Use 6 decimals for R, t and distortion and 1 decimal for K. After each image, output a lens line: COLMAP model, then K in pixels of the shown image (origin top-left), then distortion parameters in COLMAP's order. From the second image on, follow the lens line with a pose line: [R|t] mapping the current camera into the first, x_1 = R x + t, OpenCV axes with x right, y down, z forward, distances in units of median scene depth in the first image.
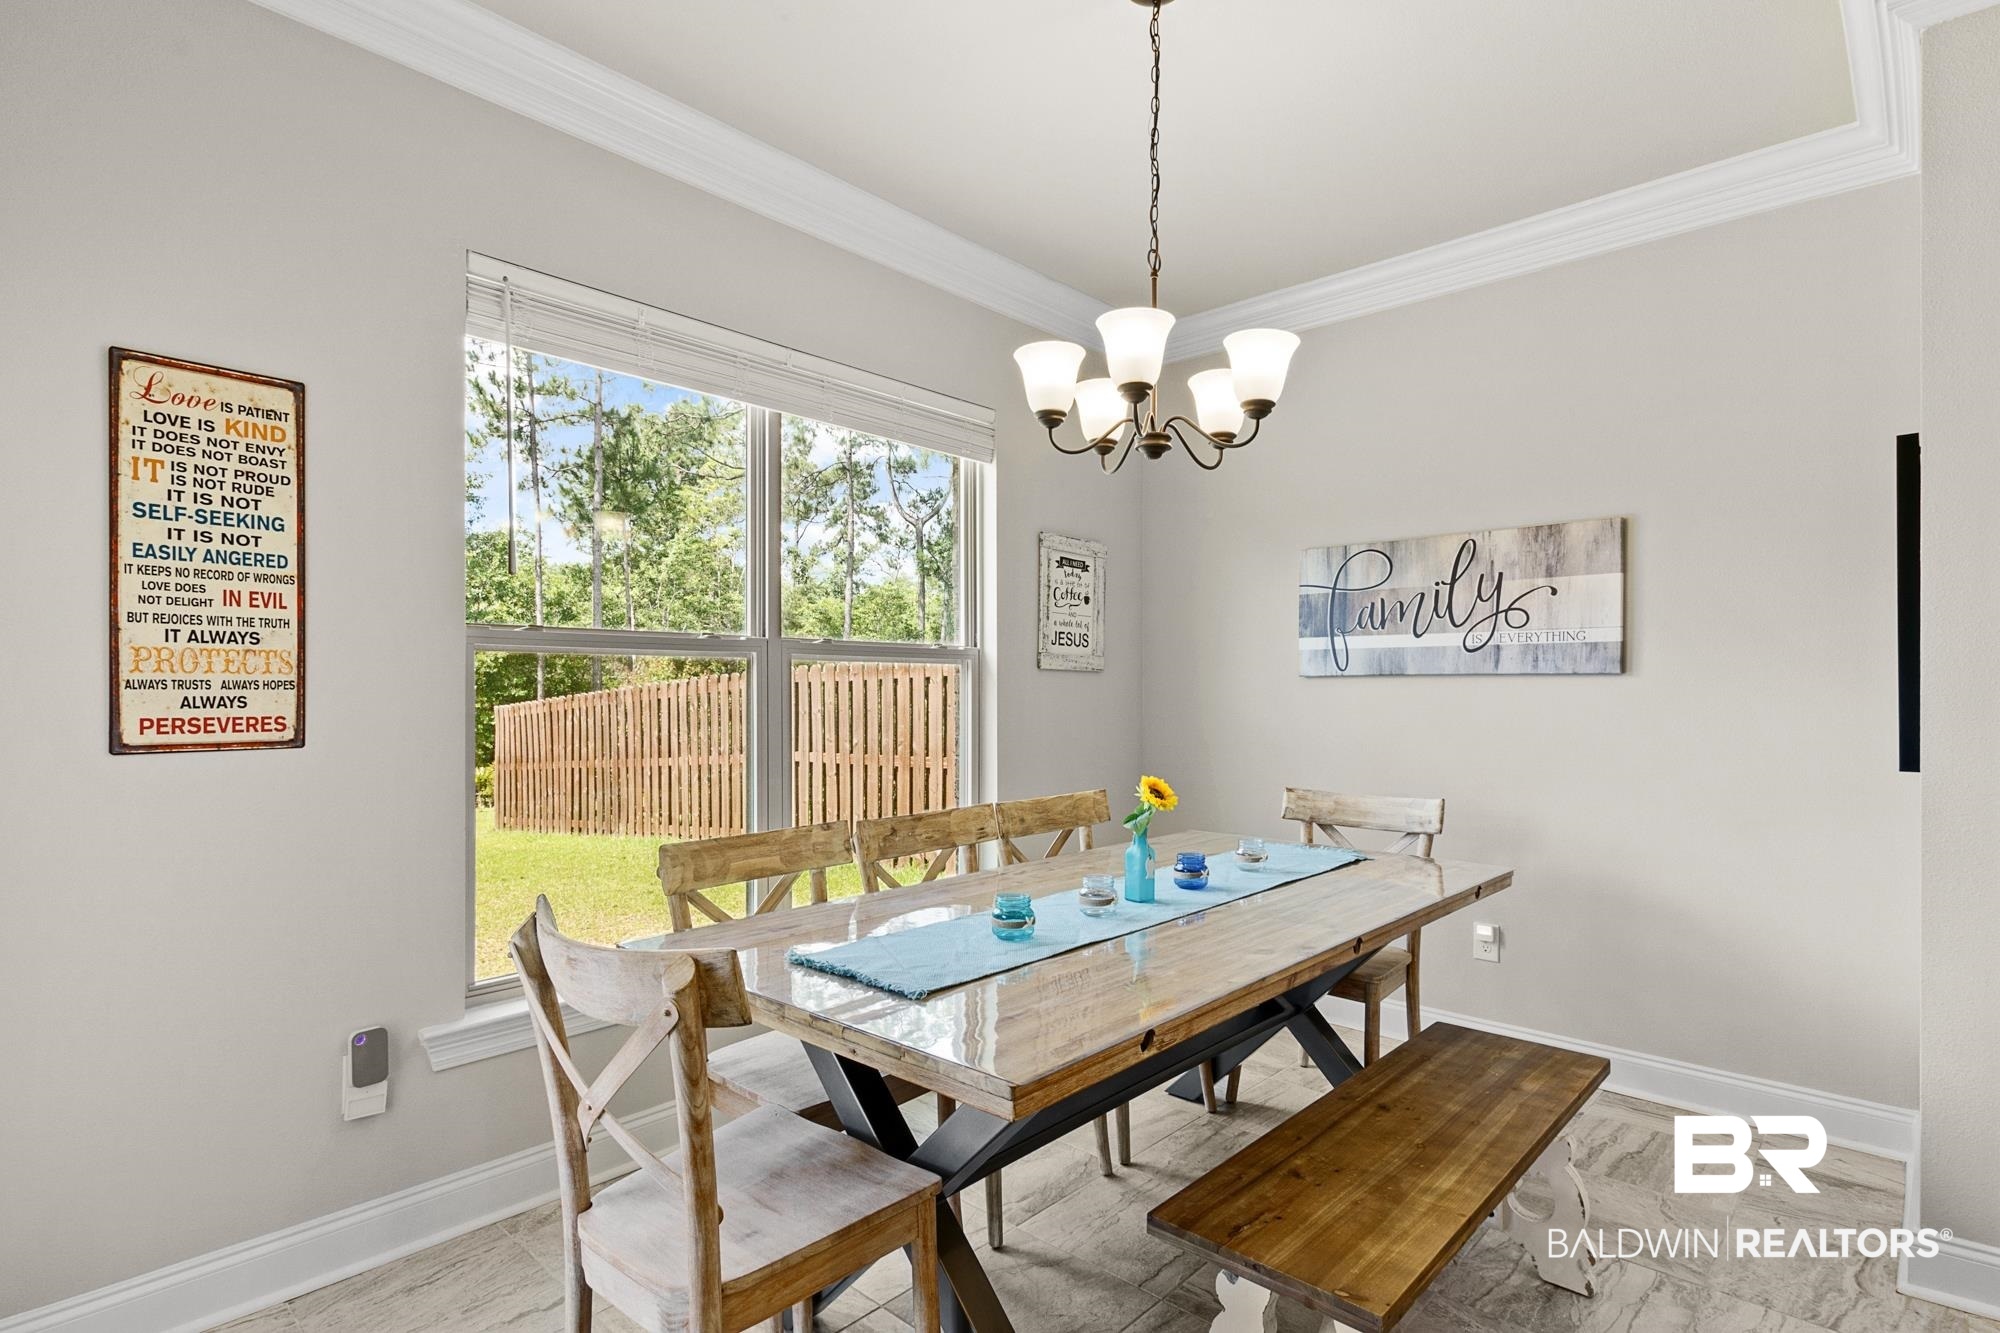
lens RADIAL K [[976.2, 0, 1002.2], [0, 976.2, 679.8], [0, 0, 1]] dist [0.003324, 0.000855]
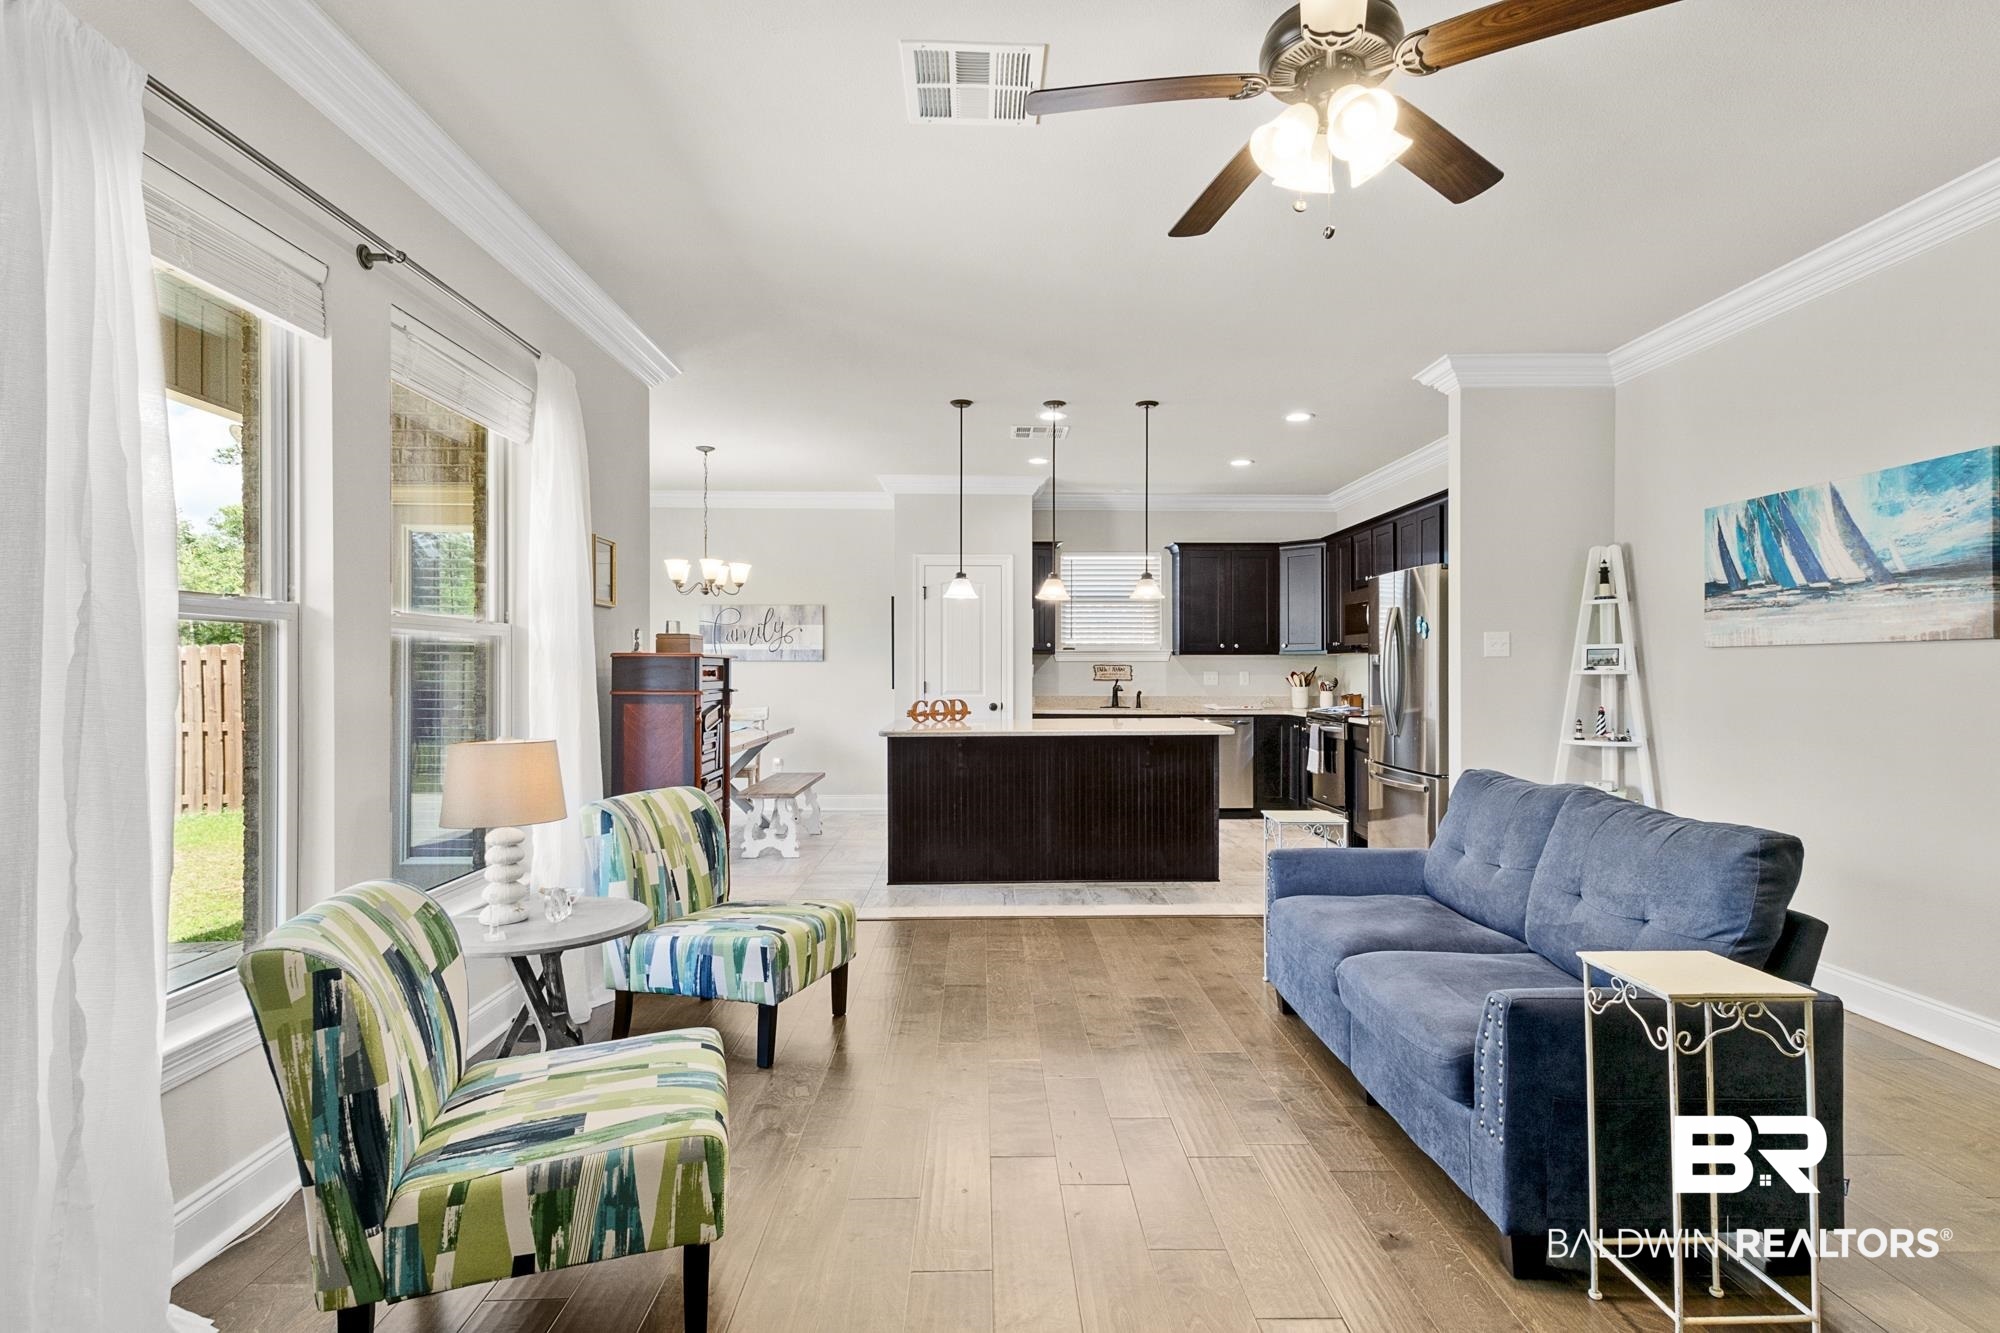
lens RADIAL K [[976.2, 0, 1002.2], [0, 976.2, 679.8], [0, 0, 1]] dist [0.003324, 0.000855]
pose [[0.717837, -0.009708, 0.696144, -0.903796], [-0.003550, 0.999839, 0.017603, -0.003368], [-0.696202, -0.015108, 0.717687, -1.305780]]
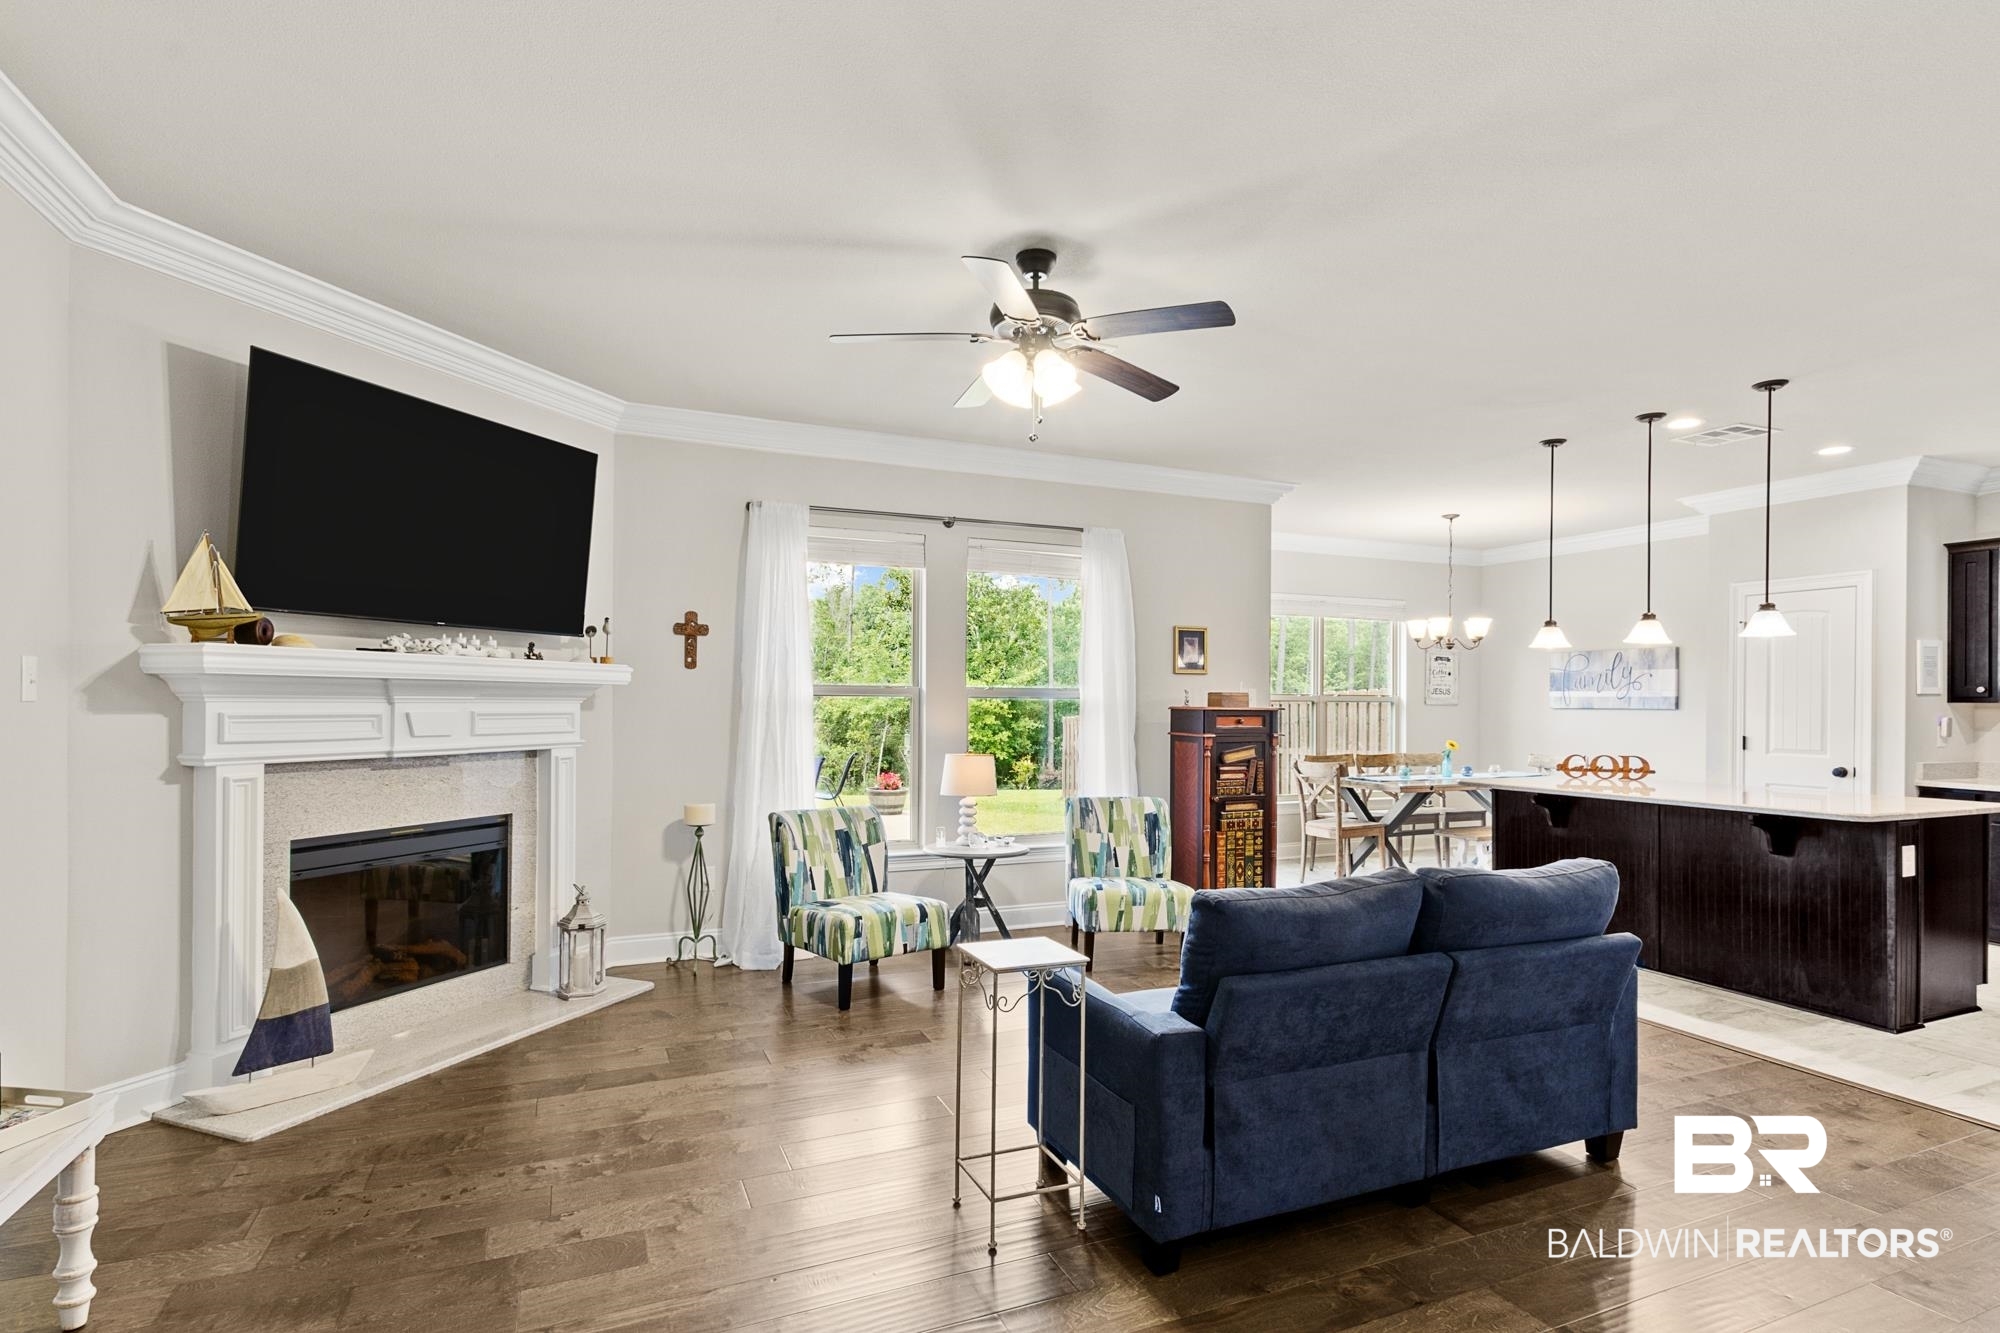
lens RADIAL K [[988.2, 0, 1008.5], [0, 988.2, 701.3], [0, 0, 1]] dist [0.002043, 0.000431]
pose [[0.918436, 0.004465, -0.395545, 0.067640], [-0.002891, 0.999985, 0.004574, -0.032122], [0.395559, -0.003058, 0.918435, -1.910016]]
